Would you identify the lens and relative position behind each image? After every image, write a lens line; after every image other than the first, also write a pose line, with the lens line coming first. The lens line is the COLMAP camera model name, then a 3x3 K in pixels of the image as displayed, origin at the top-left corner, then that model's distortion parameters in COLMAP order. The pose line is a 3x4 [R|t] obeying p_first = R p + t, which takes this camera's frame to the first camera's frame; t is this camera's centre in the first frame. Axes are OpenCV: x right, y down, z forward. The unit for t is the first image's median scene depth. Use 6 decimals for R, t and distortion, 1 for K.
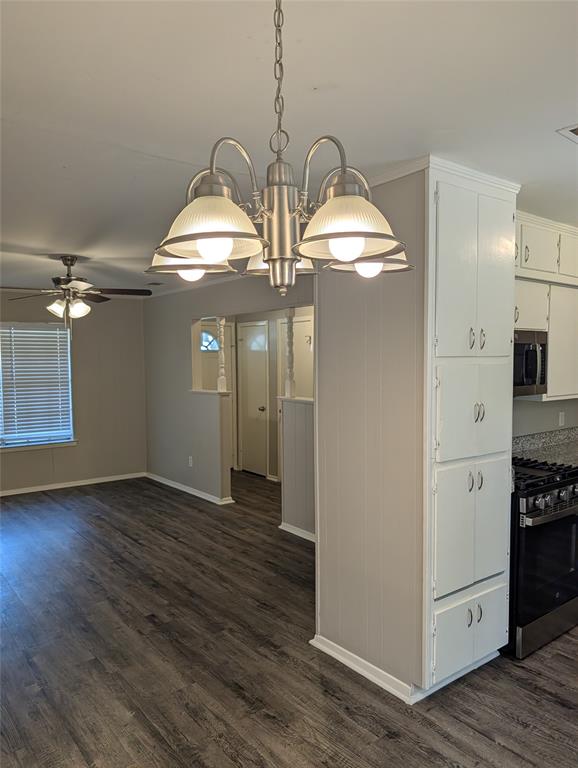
lens RADIAL K [[555.2, 0, 288.6], [0, 555.2, 397.6], [0, 0, 1]] dist [0.022535, -0.022366]
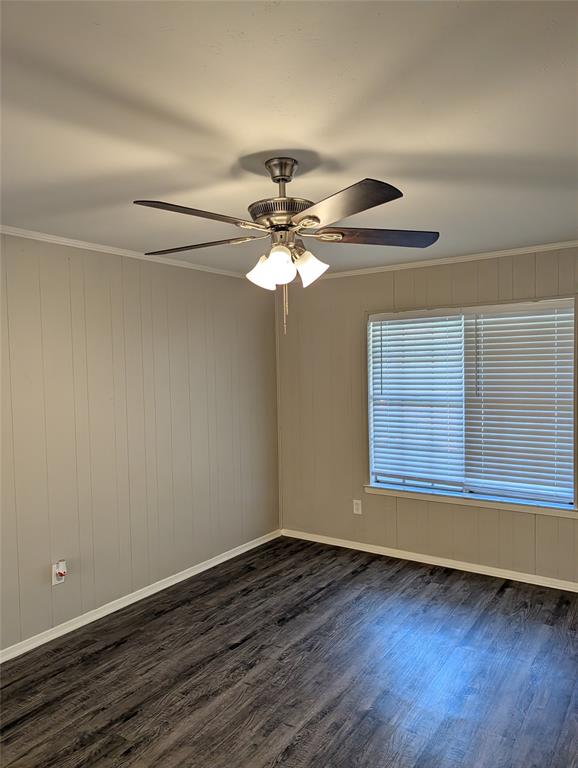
lens RADIAL K [[555.2, 0, 288.6], [0, 555.2, 397.6], [0, 0, 1]] dist [0.022535, -0.022366]
pose [[0.304935, 0.055687, -0.950744, 0.097966], [-0.049813, 0.997855, 0.042470, -0.078658], [0.951069, 0.034409, 0.307055, 0.972061]]
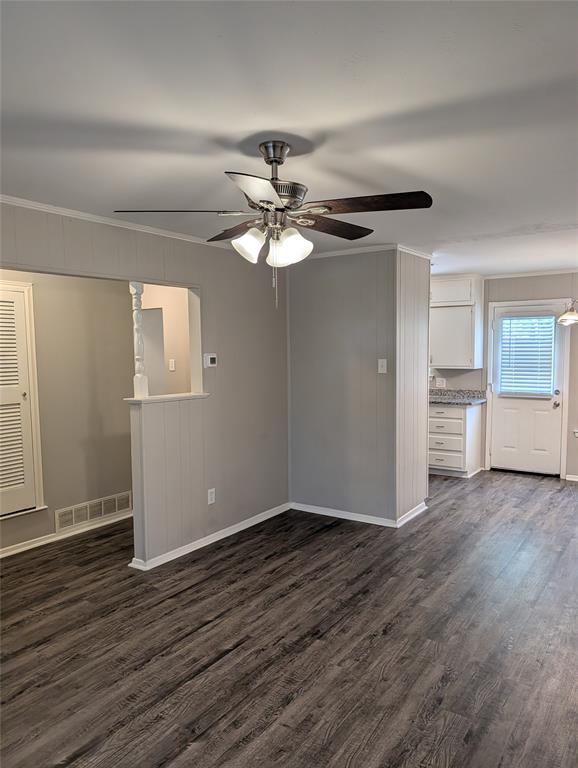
lens RADIAL K [[555.2, 0, 288.6], [0, 555.2, 397.6], [0, 0, 1]] dist [0.022535, -0.022366]
pose [[-0.296983, -0.074013, 0.952010, -1.023029], [0.084137, 0.991086, 0.103297, -0.083841], [-0.951169, 0.110776, -0.288109, 1.309937]]
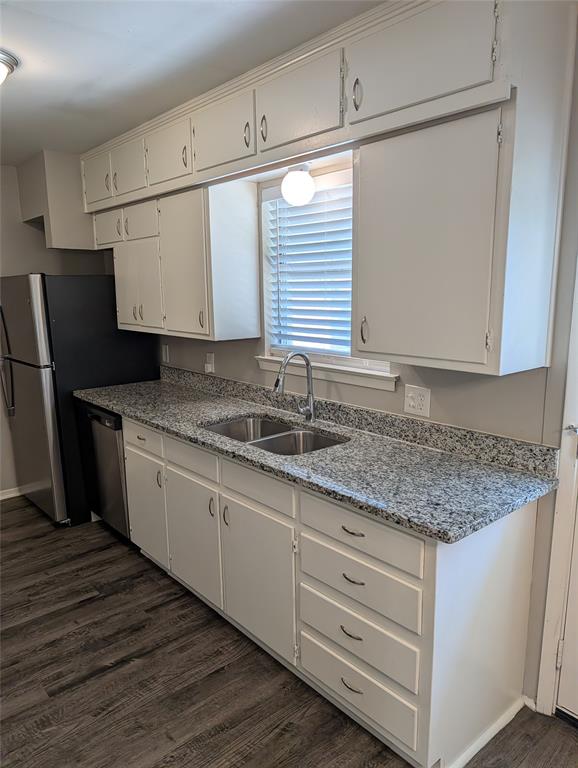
lens RADIAL K [[555.2, 0, 288.6], [0, 555.2, 397.6], [0, 0, 1]] dist [0.022535, -0.022366]
pose [[-0.051550, -0.188487, 0.980722, -0.004200], [0.081026, 0.978001, 0.192223, -0.027373], [-0.995378, 0.089373, -0.035144, 0.468277]]
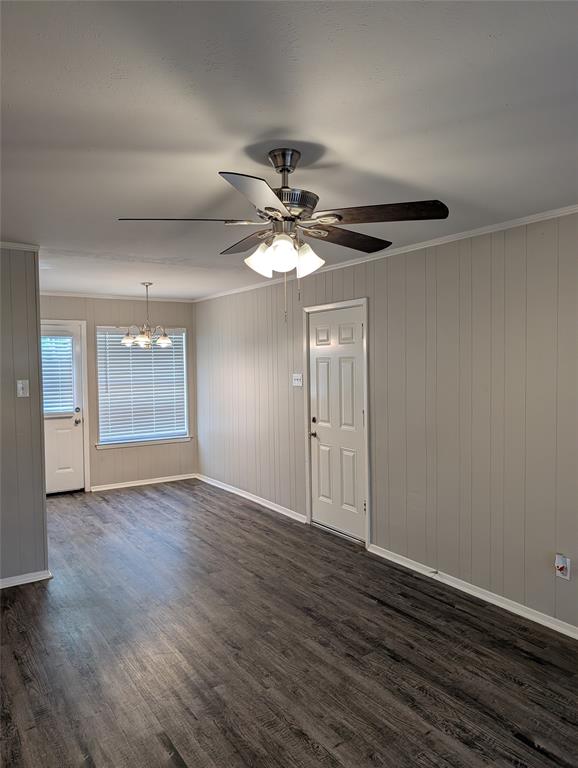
lens RADIAL K [[555.2, 0, 288.6], [0, 555.2, 397.6], [0, 0, 1]] dist [0.022535, -0.022366]
pose [[-0.995972, 0.011442, 0.088933, -0.490143], [0.023616, 0.990279, 0.137073, -0.119745], [-0.086500, 0.138621, -0.986561, 1.710680]]
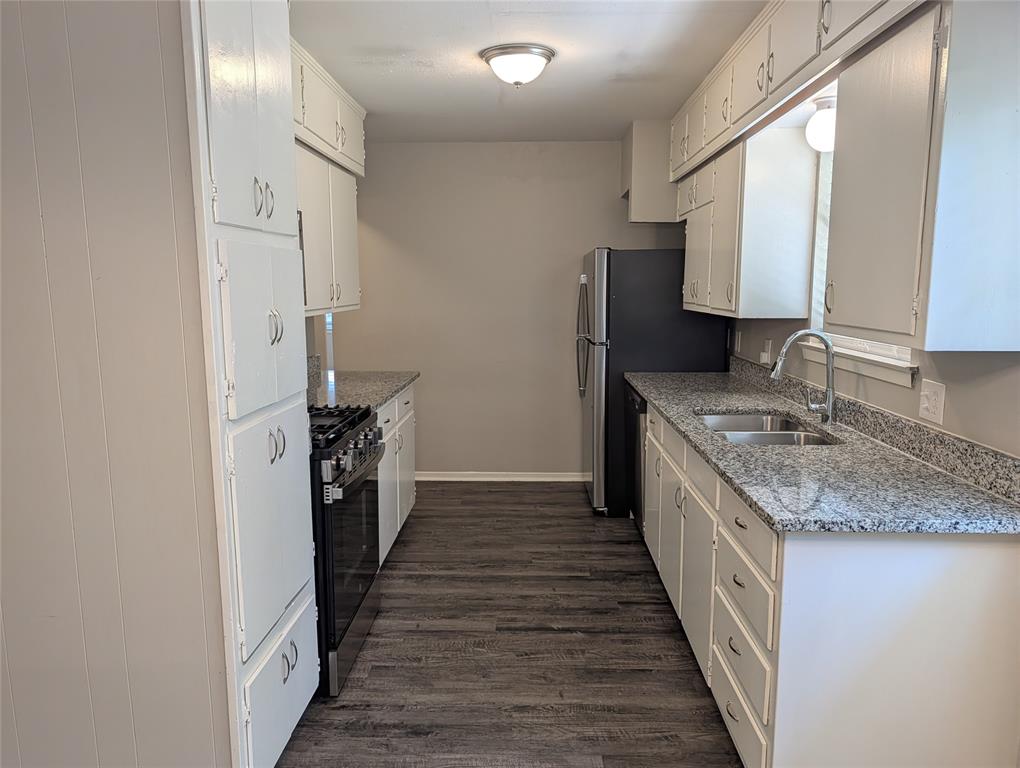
lens RADIAL K [[737.4, 0, 509.3], [0, 737.4, 397.0], [0, 0, 1]] dist [0.022535, -0.022366]
pose [[0.630477, -0.109792, 0.768404, -0.074483], [0.048279, 0.993576, 0.102352, 0.021168], [-0.774705, -0.027433, 0.631728, 0.212691]]
